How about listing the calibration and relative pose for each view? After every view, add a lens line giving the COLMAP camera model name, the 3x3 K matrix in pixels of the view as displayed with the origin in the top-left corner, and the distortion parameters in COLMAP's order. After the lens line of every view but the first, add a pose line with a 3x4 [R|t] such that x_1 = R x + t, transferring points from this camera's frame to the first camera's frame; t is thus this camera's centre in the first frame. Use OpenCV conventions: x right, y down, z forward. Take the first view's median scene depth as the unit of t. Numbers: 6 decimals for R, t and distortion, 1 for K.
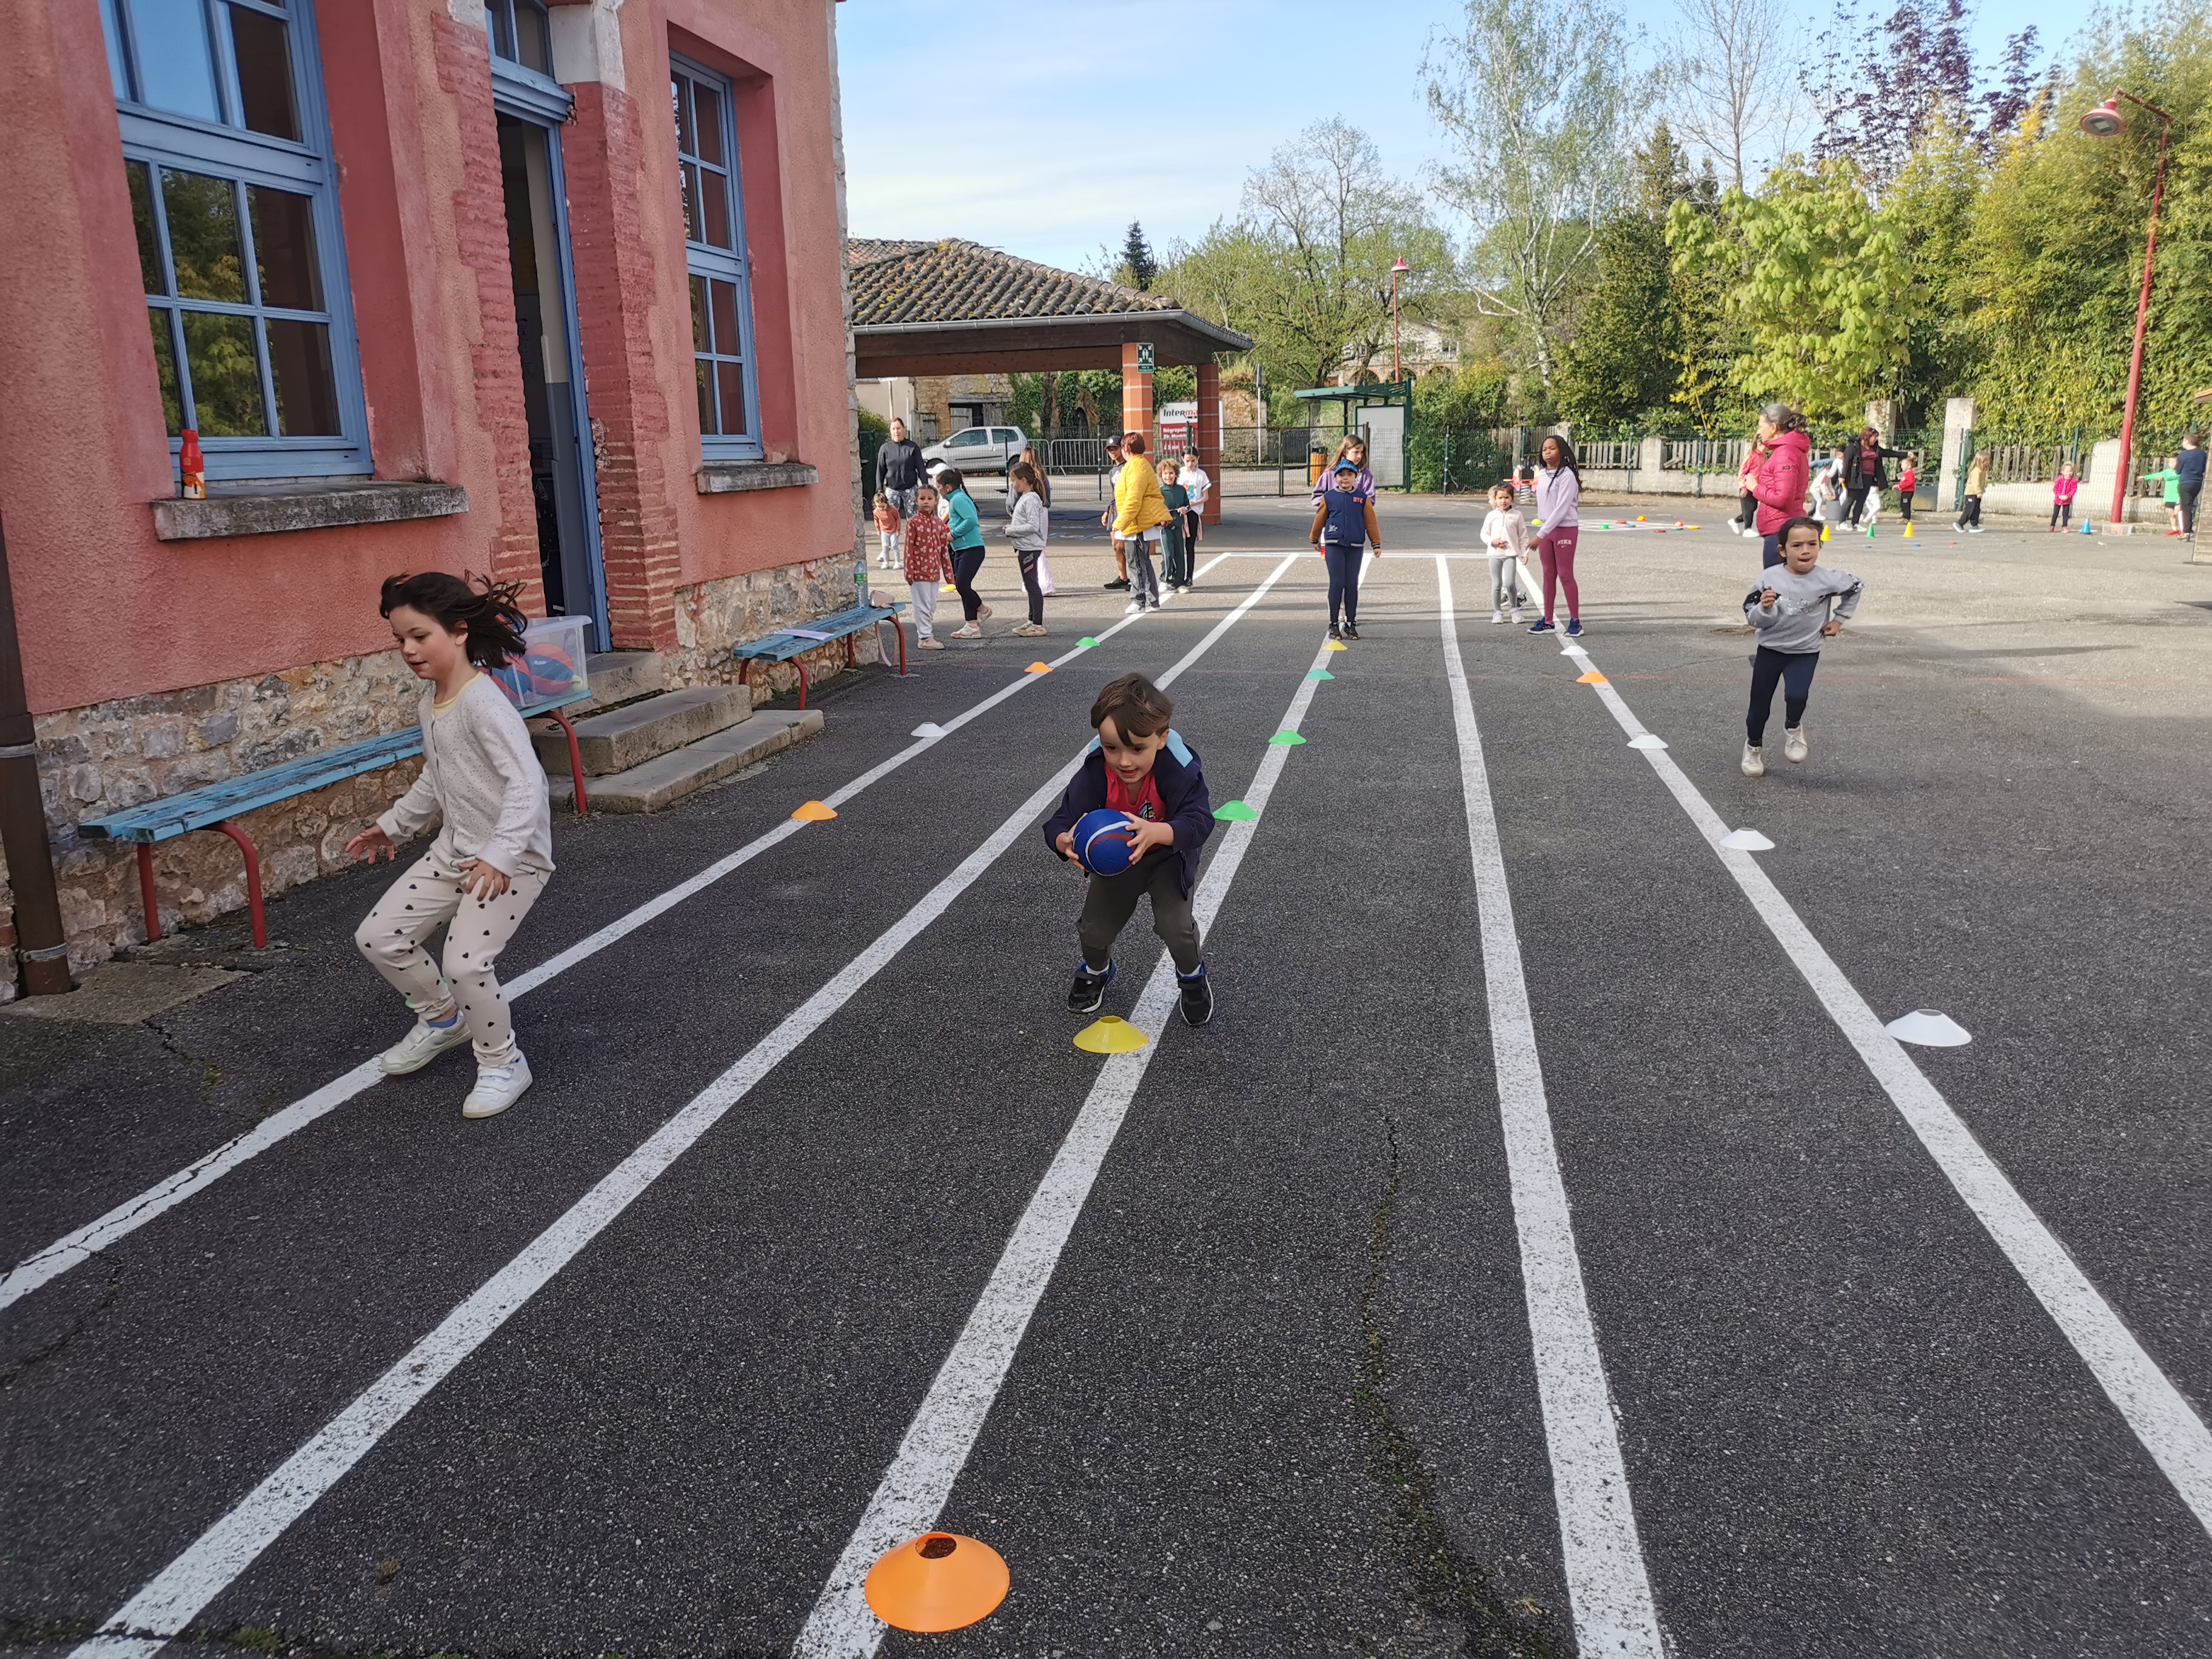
lens RADIAL K [[1733.6, 0, 1106.0], [0, 1733.6, 829.5], [0, 0, 1]] dist [0.084458, -0.078481]
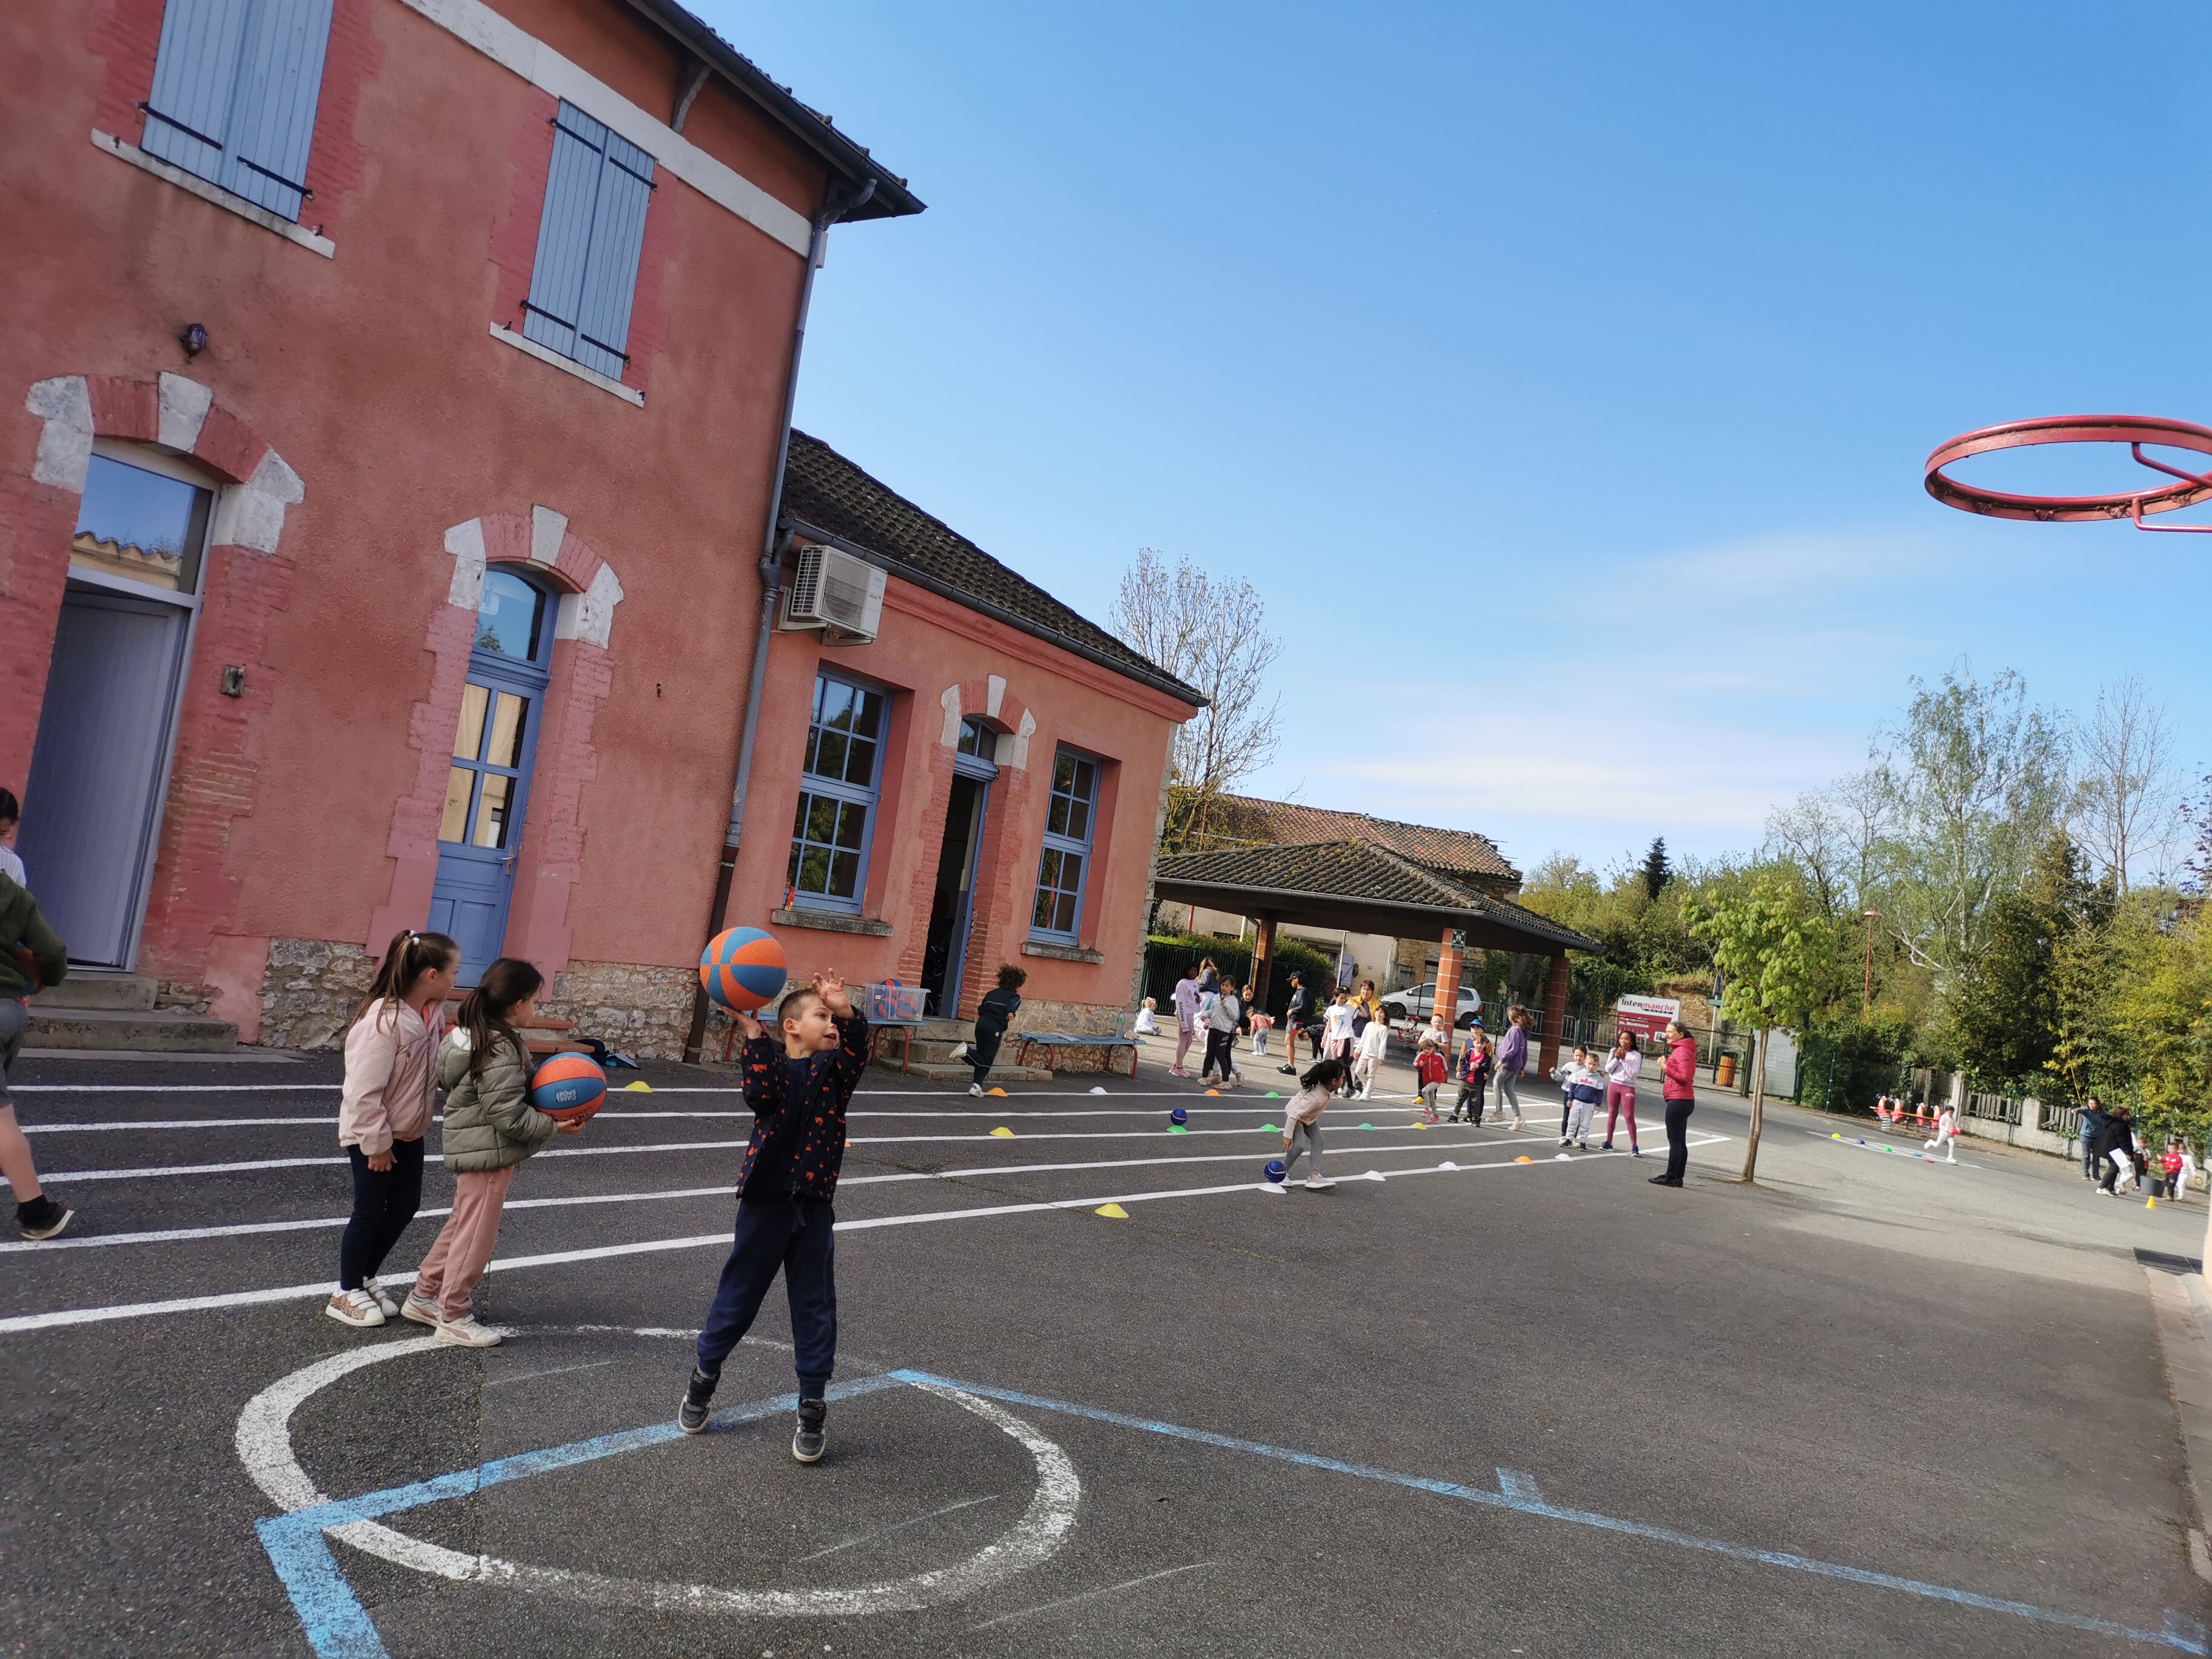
lens RADIAL K [[1733.6, 0, 1106.0], [0, 1733.6, 829.5], [0, 0, 1]] dist [0.084458, -0.078481]
pose [[0.933296, 0.139456, -0.330925, 0.160776], [-0.233503, 0.935778, -0.264190, 0.057097], [0.272829, 0.323839, 0.905921, -0.264434]]
